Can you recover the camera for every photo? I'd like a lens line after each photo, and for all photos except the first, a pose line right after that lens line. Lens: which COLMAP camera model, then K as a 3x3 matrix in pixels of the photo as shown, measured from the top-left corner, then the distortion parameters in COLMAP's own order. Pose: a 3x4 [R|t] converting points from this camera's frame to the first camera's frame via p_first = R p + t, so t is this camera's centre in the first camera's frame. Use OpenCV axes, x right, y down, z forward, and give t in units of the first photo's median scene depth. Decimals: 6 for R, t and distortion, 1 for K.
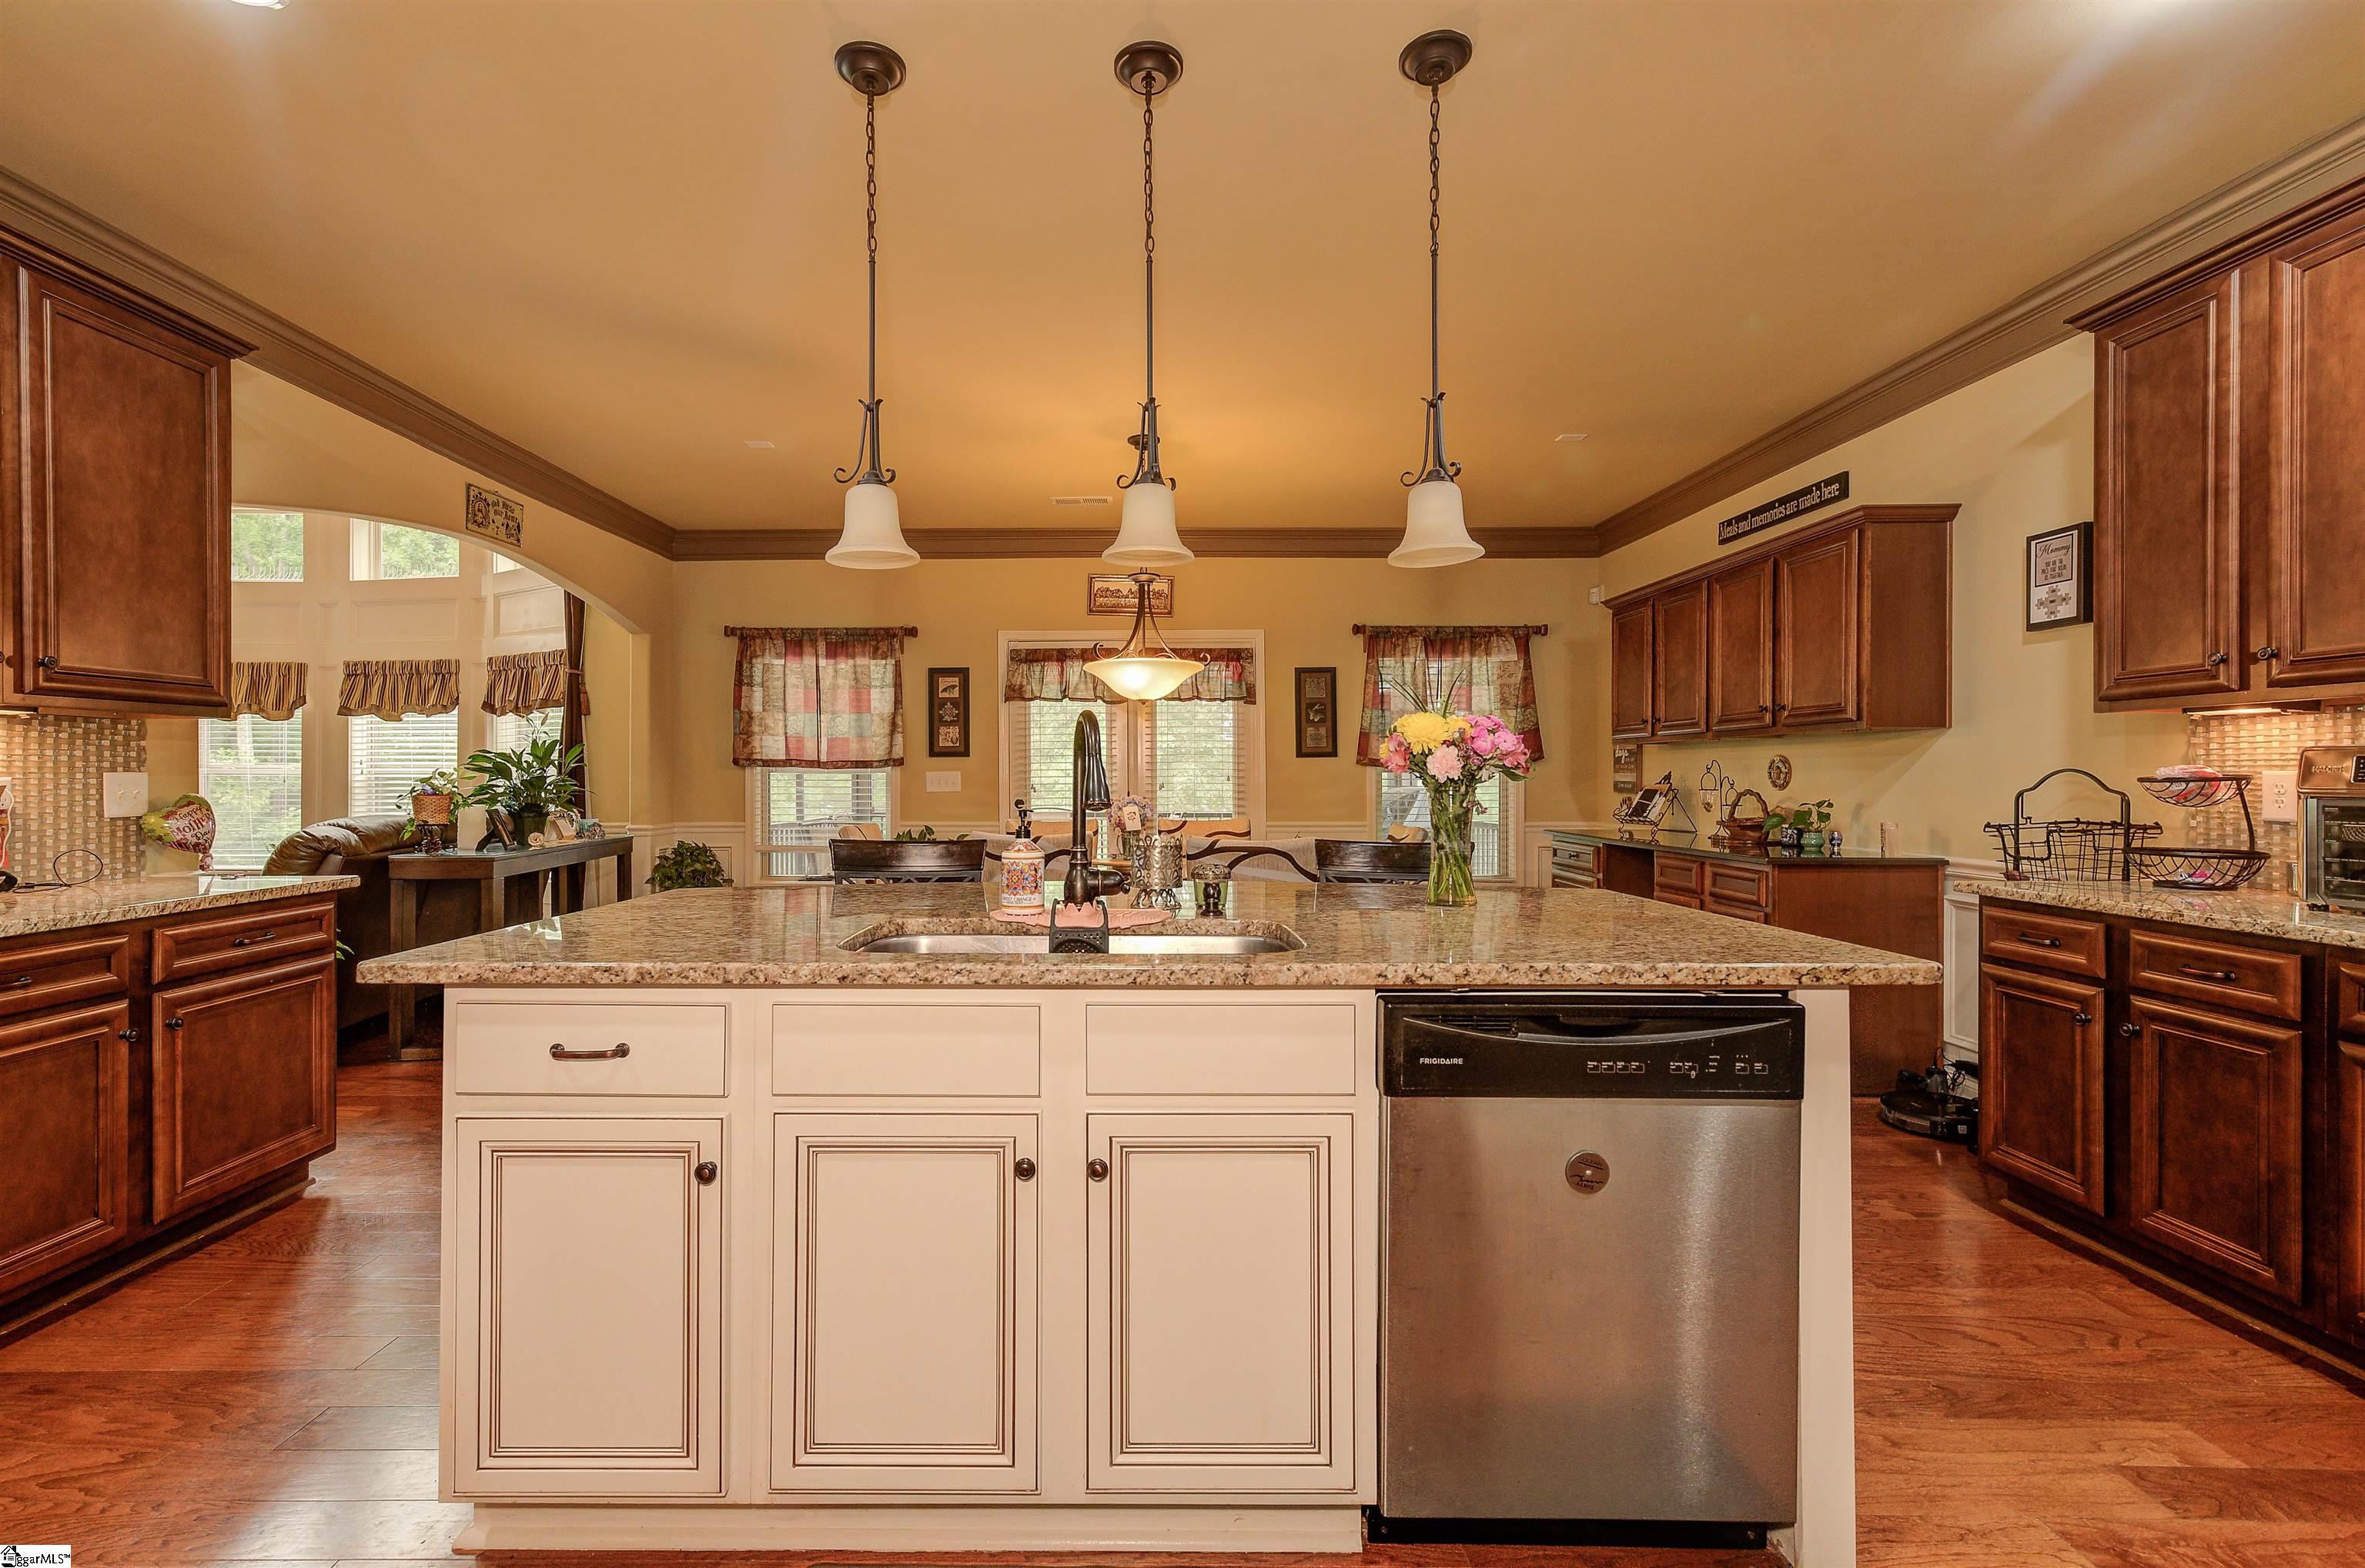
lens RADIAL K [[1024.4, 0, 1122.5], [0, 1024.4, 781.9], [0, 0, 1]] dist [0.016164, -0.002727]
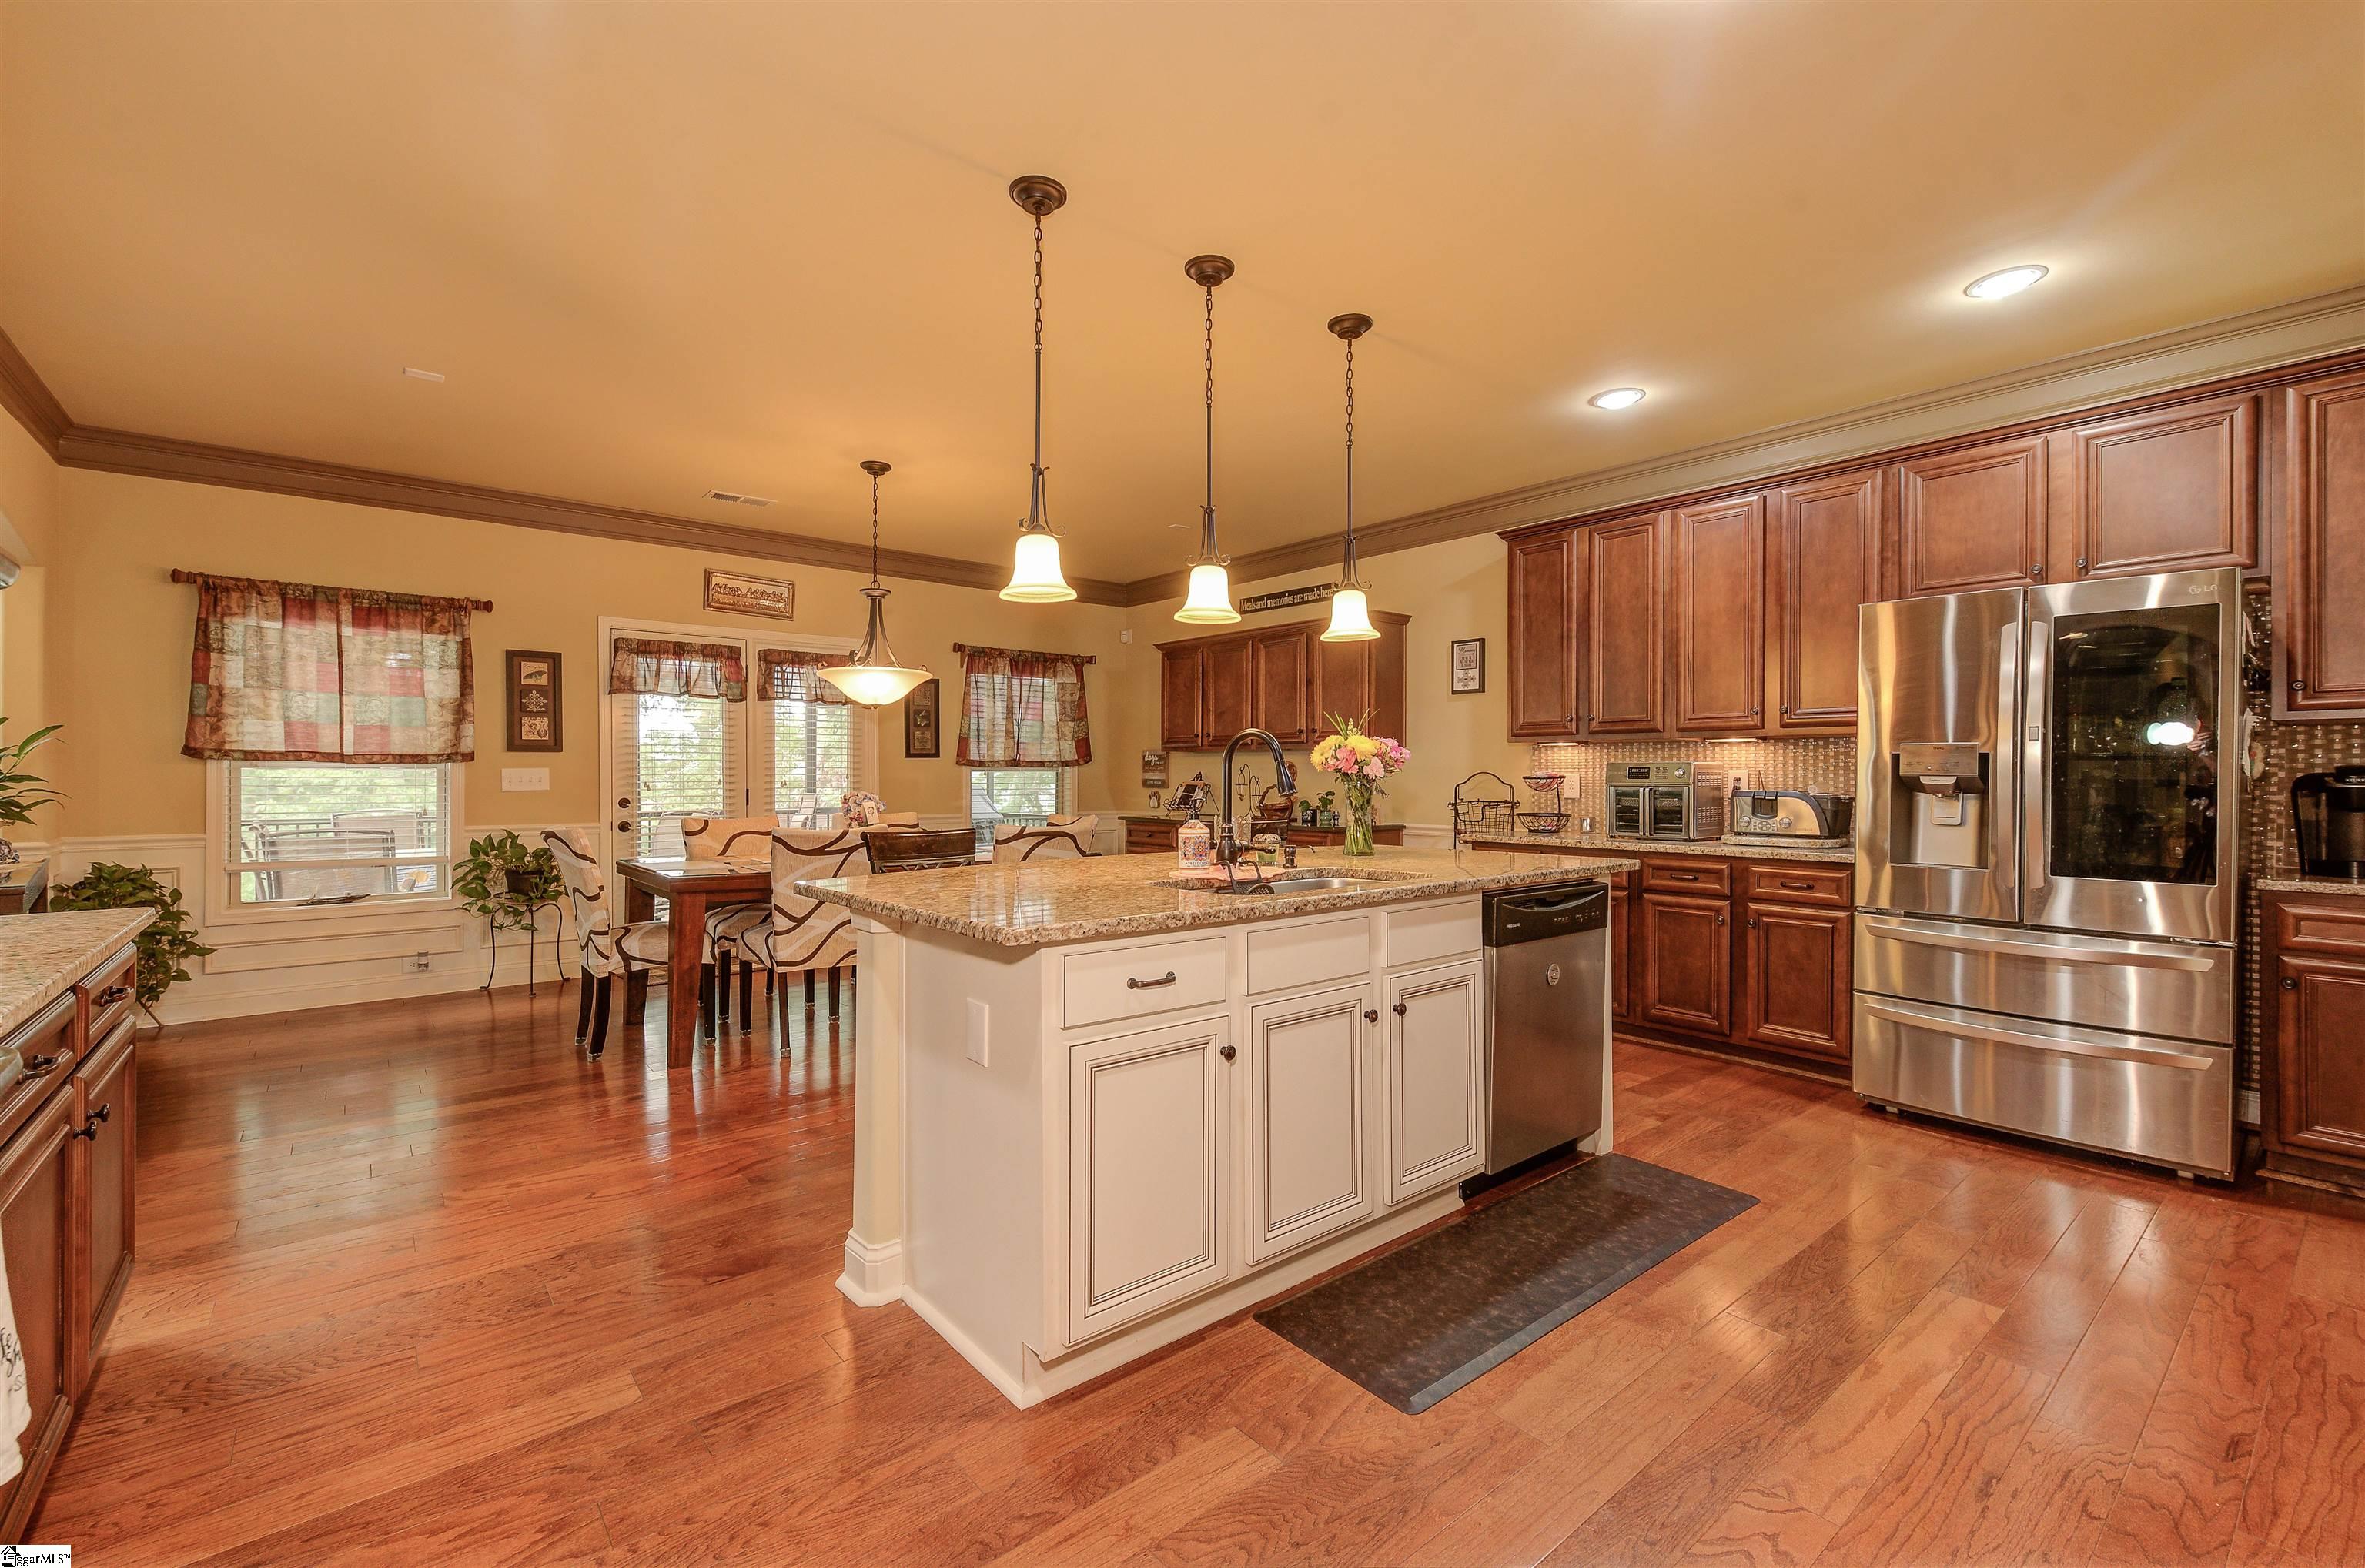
lens RADIAL K [[1024.4, 0, 1142.0], [0, 1024.4, 780.7], [0, 0, 1]] dist [0.016164, -0.002727]
pose [[0.771549, -0.002281, 0.636166, -0.343170], [0.001733, 0.999997, 0.001484, -0.000773], [-0.636168, -0.000042, 0.771551, -0.009128]]
